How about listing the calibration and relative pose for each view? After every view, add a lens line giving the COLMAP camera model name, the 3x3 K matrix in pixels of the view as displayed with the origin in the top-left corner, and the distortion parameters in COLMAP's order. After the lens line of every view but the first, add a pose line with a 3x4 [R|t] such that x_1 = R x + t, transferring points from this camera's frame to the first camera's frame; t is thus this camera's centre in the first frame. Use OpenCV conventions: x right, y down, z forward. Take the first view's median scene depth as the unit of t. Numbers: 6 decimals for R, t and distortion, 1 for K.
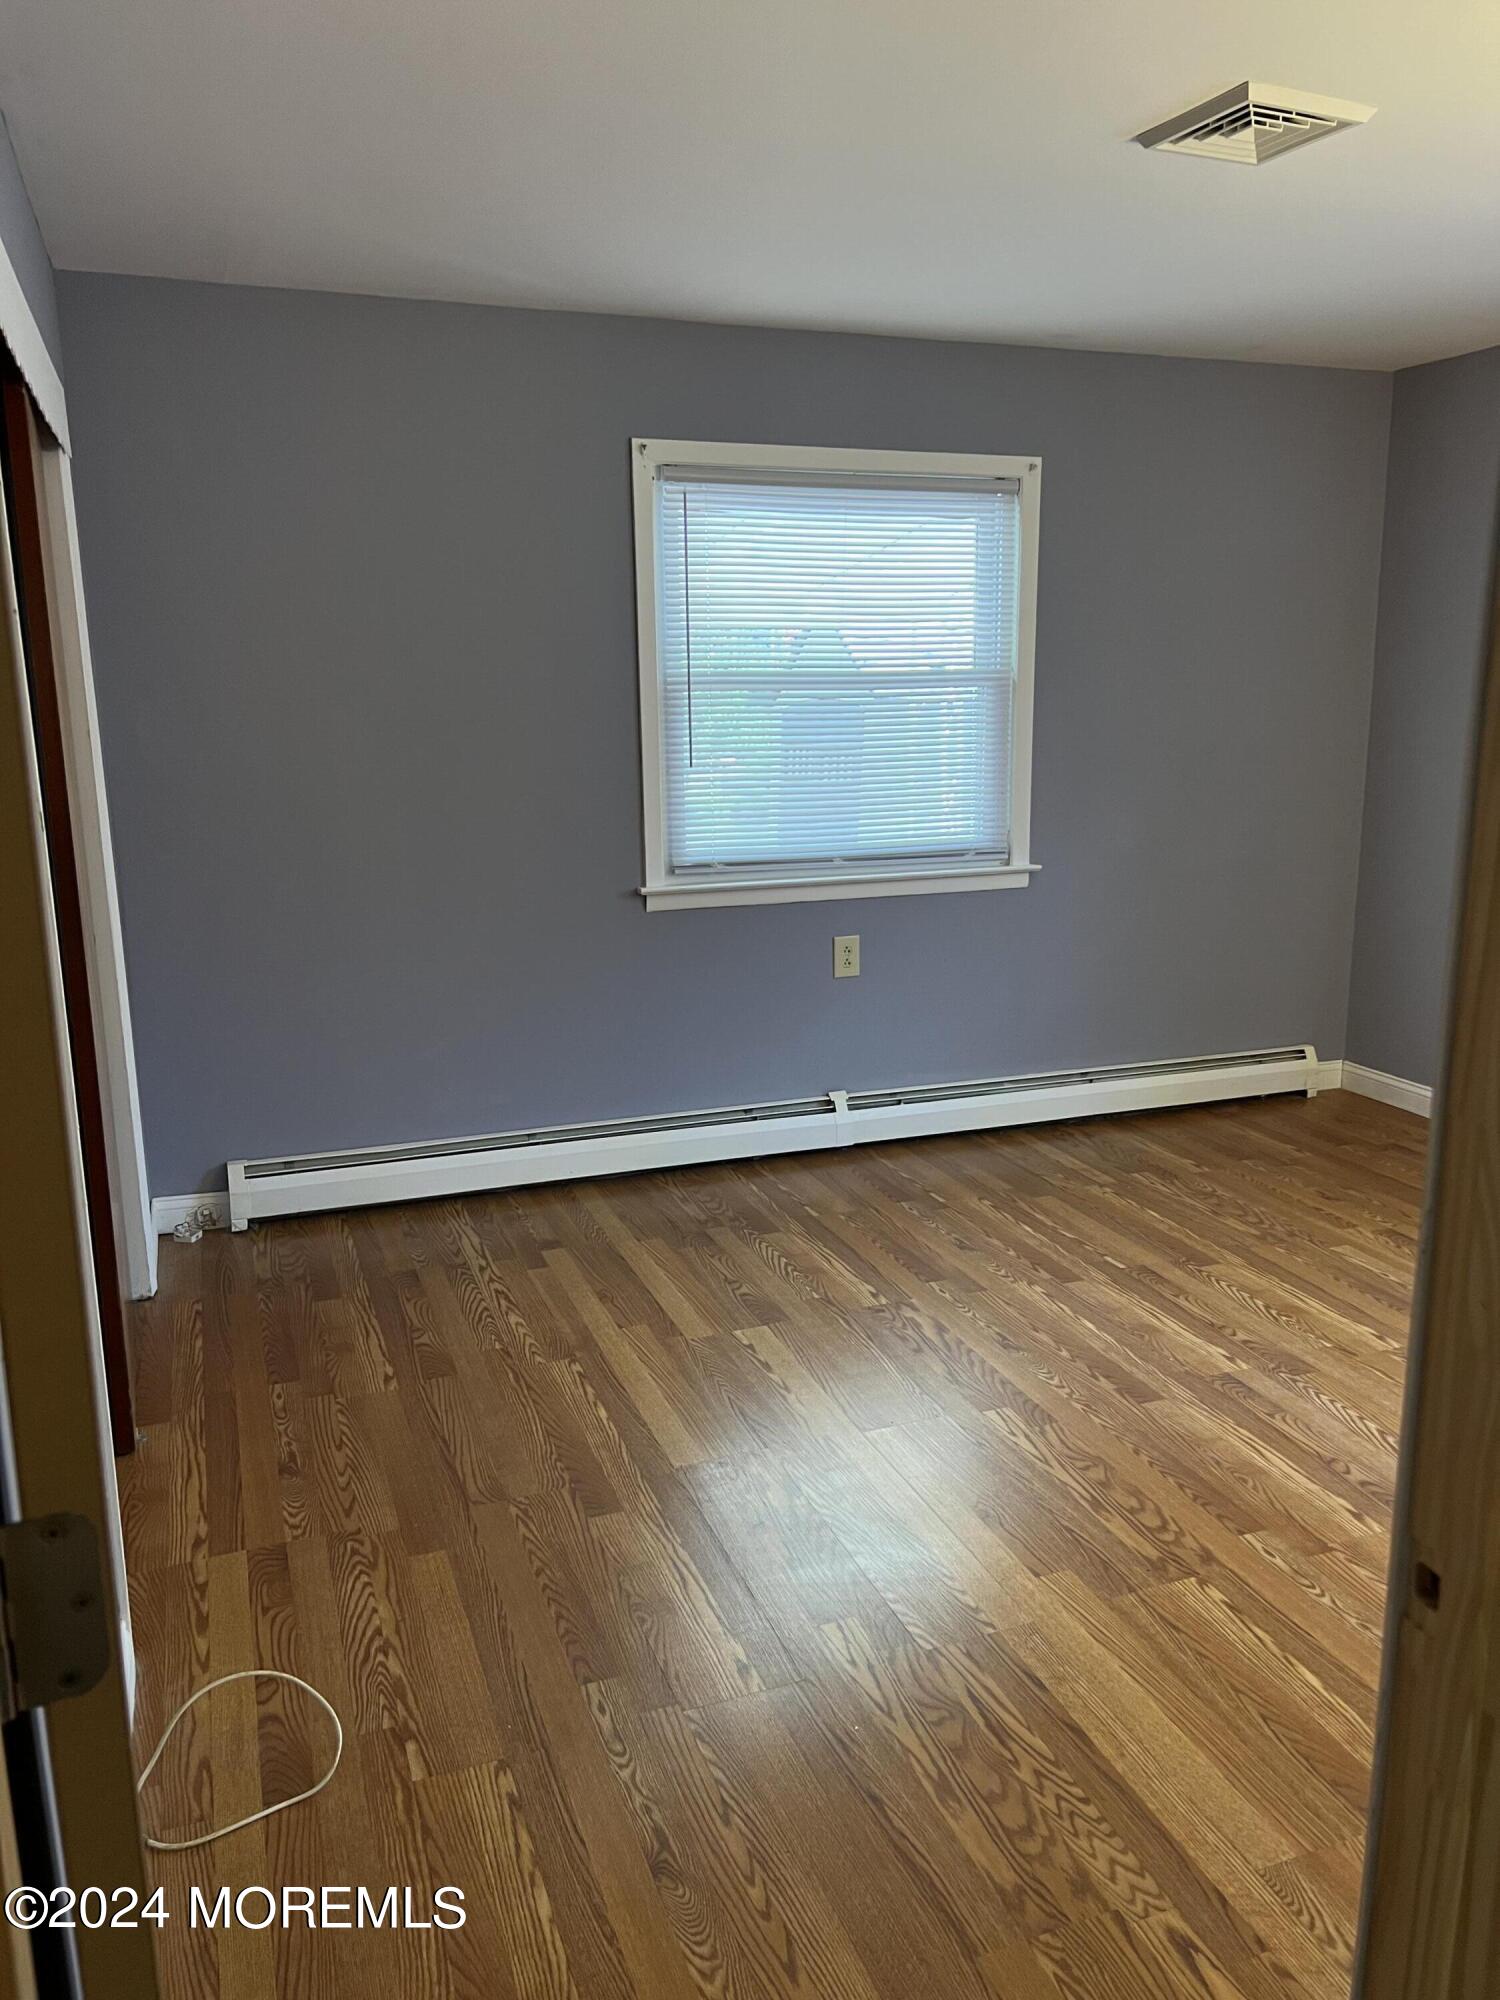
lens RADIAL K [[1507.3, 0, 737.8], [0, 1507.3, 1013.7], [0, 0, 1]] dist [0.056448, -0.067645]
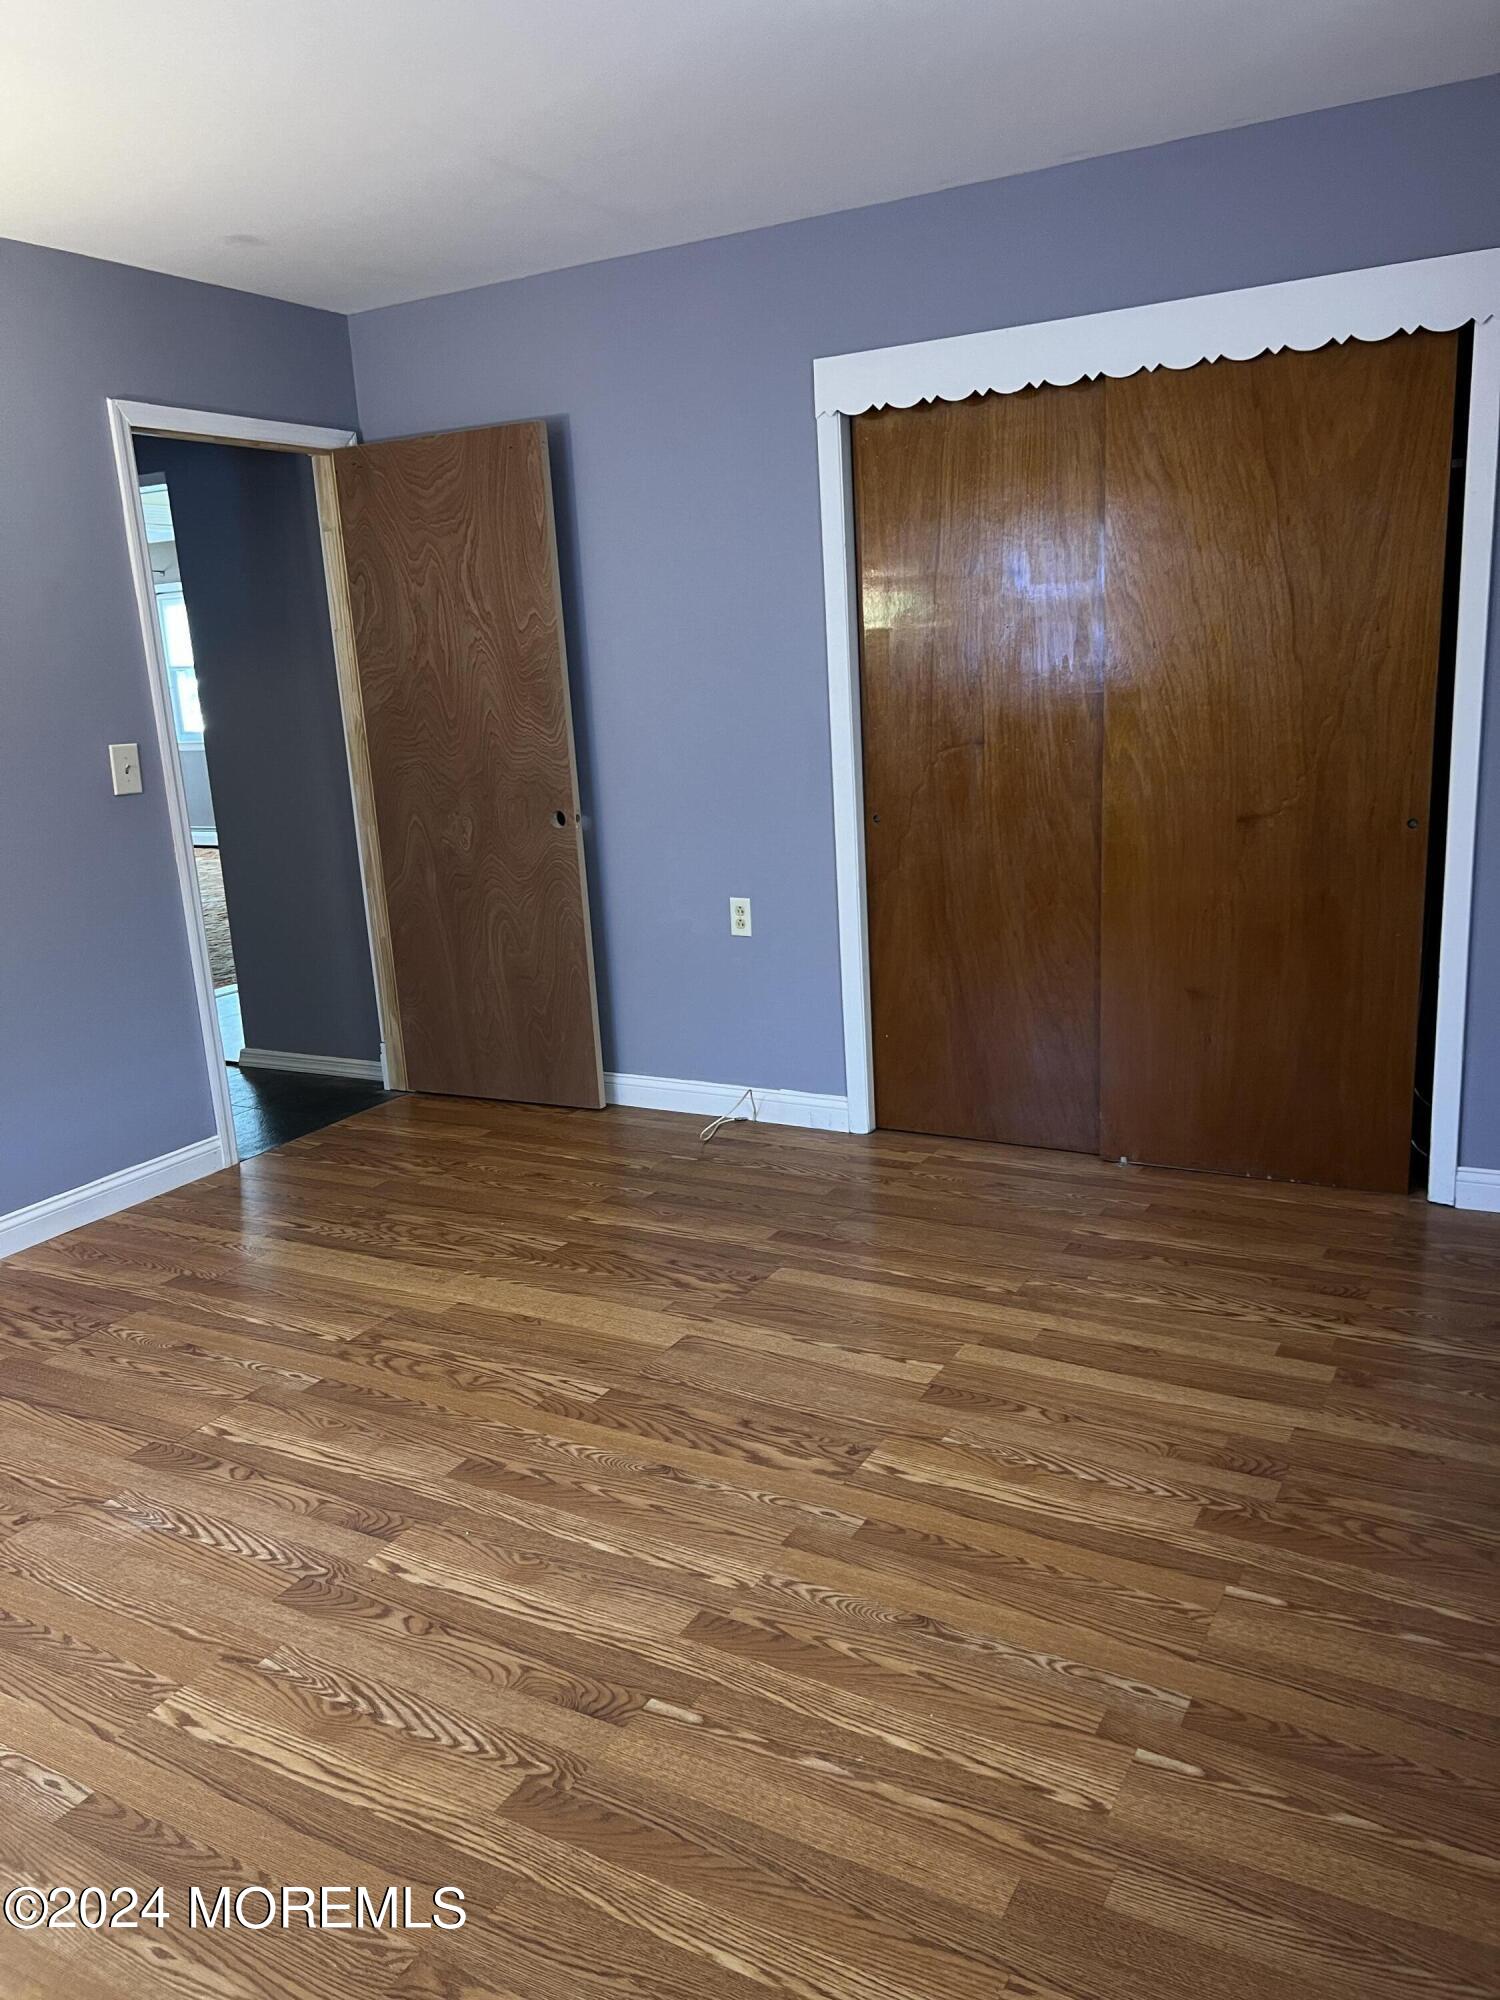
lens RADIAL K [[1507.3, 0, 748.6], [0, 1507.3, 986.8], [0, 0, 1]] dist [0.056448, -0.067645]
pose [[-0.756801, 0.193650, -0.624301, 0.533596], [-0.082300, 0.919276, 0.384914, -0.282345], [0.648443, 0.342684, -0.679772, 1.352104]]
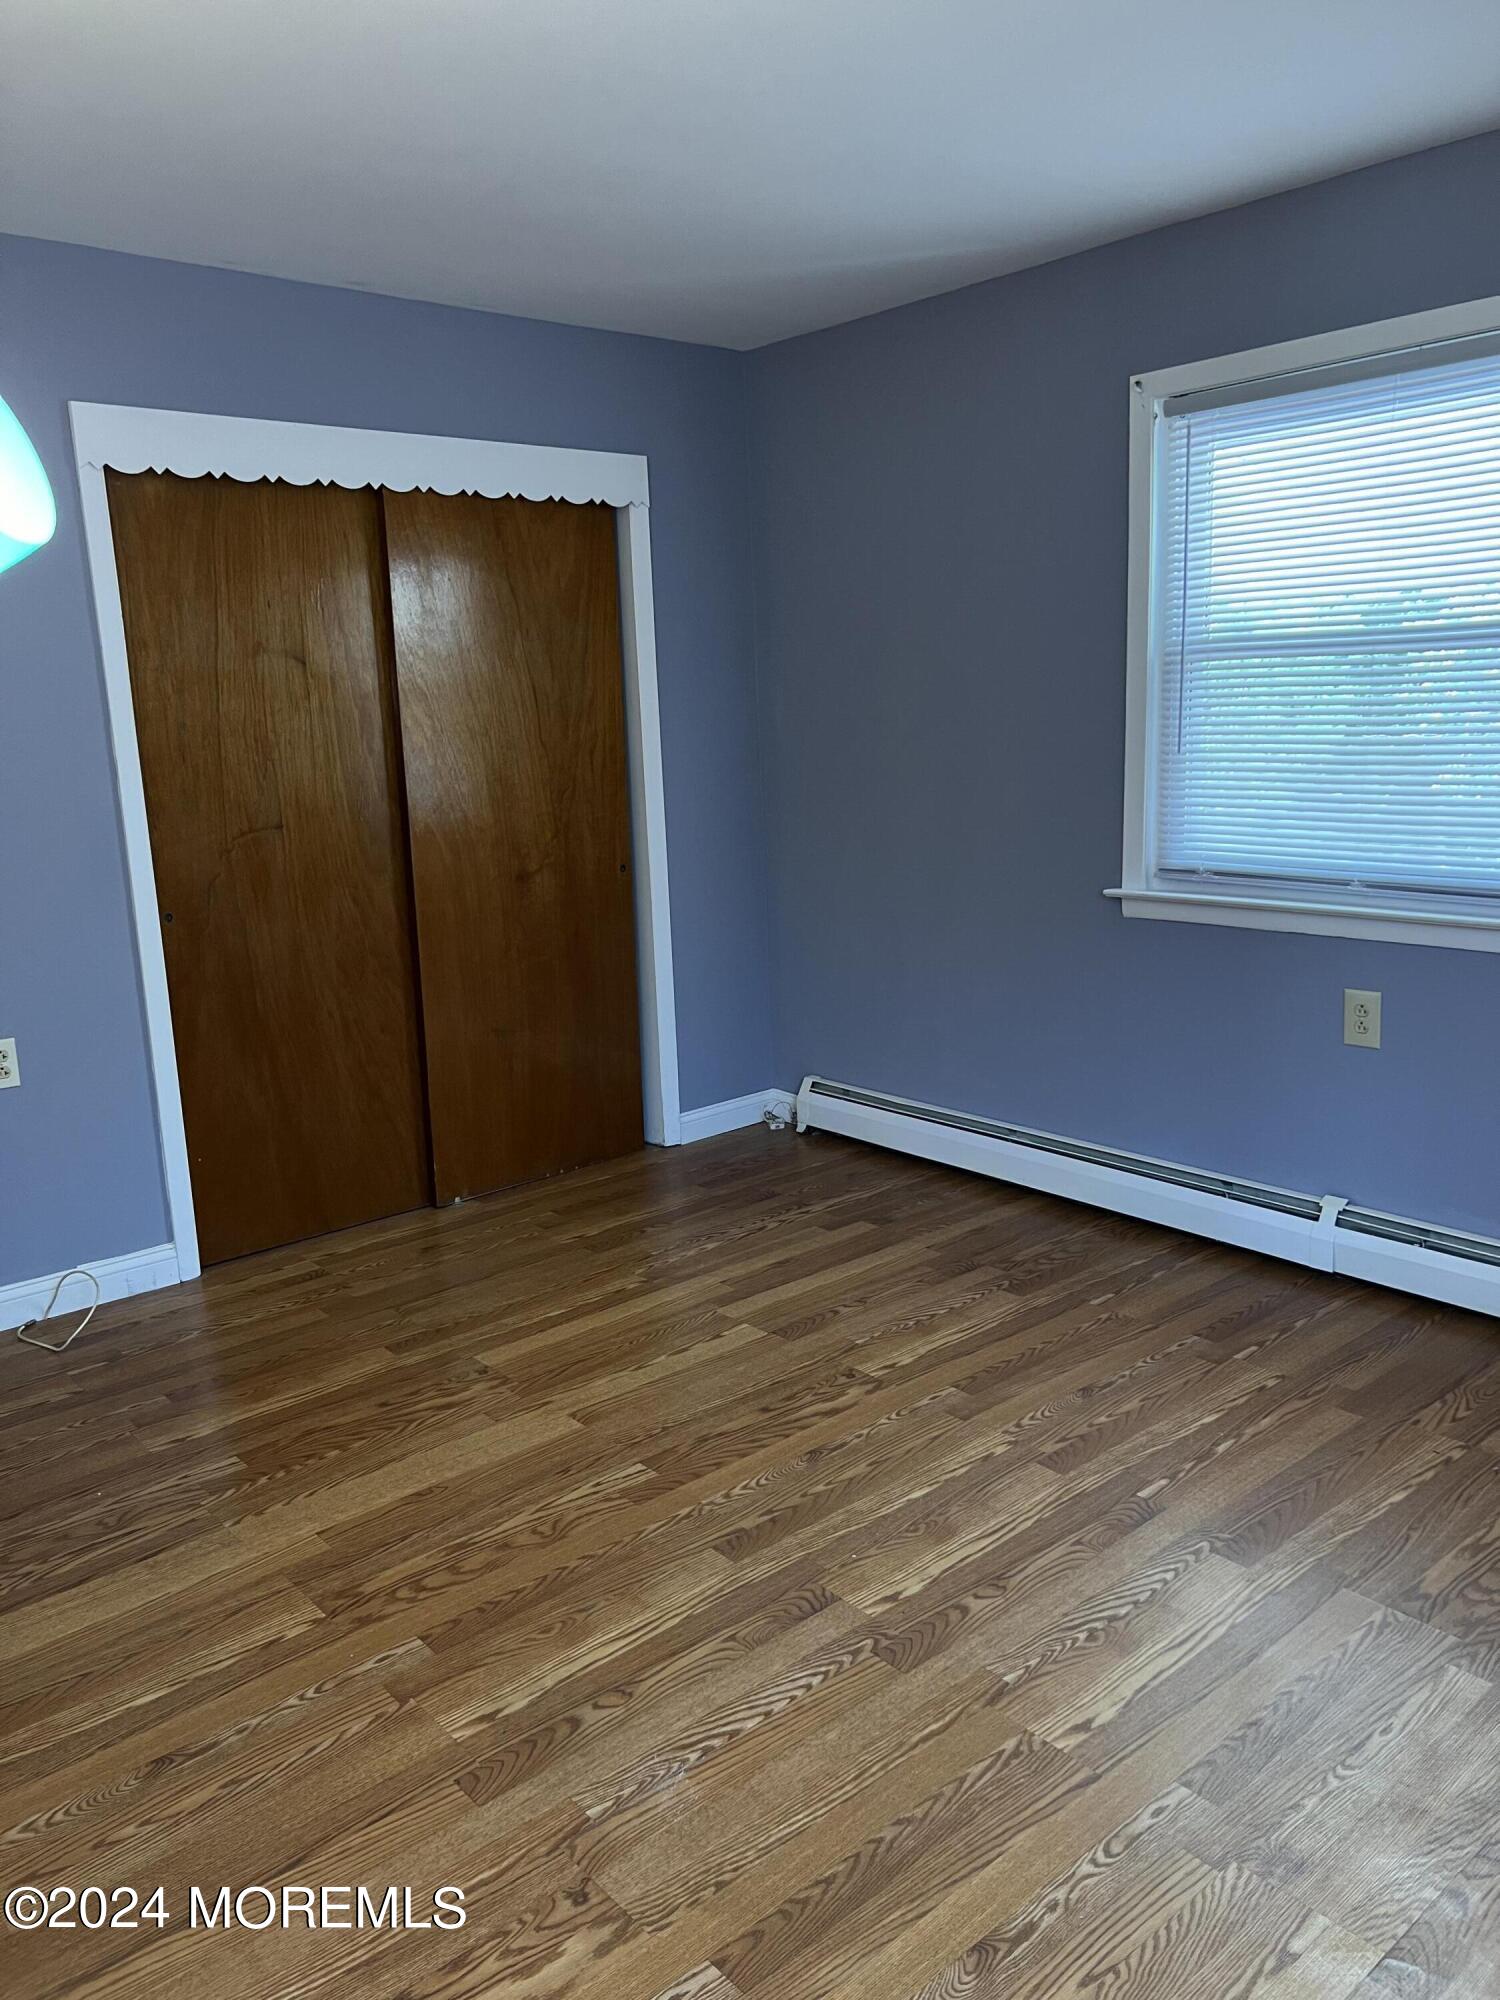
lens RADIAL K [[1507.3, 0, 765.9], [0, 1507.3, 987.5], [0, 0, 1]] dist [0.056448, -0.067645]
pose [[0.361145, 0.171259, -0.916649, 0.814545], [-0.174366, 0.978055, 0.114035, -0.109912], [0.916063, 0.118649, 0.383082, 0.578762]]
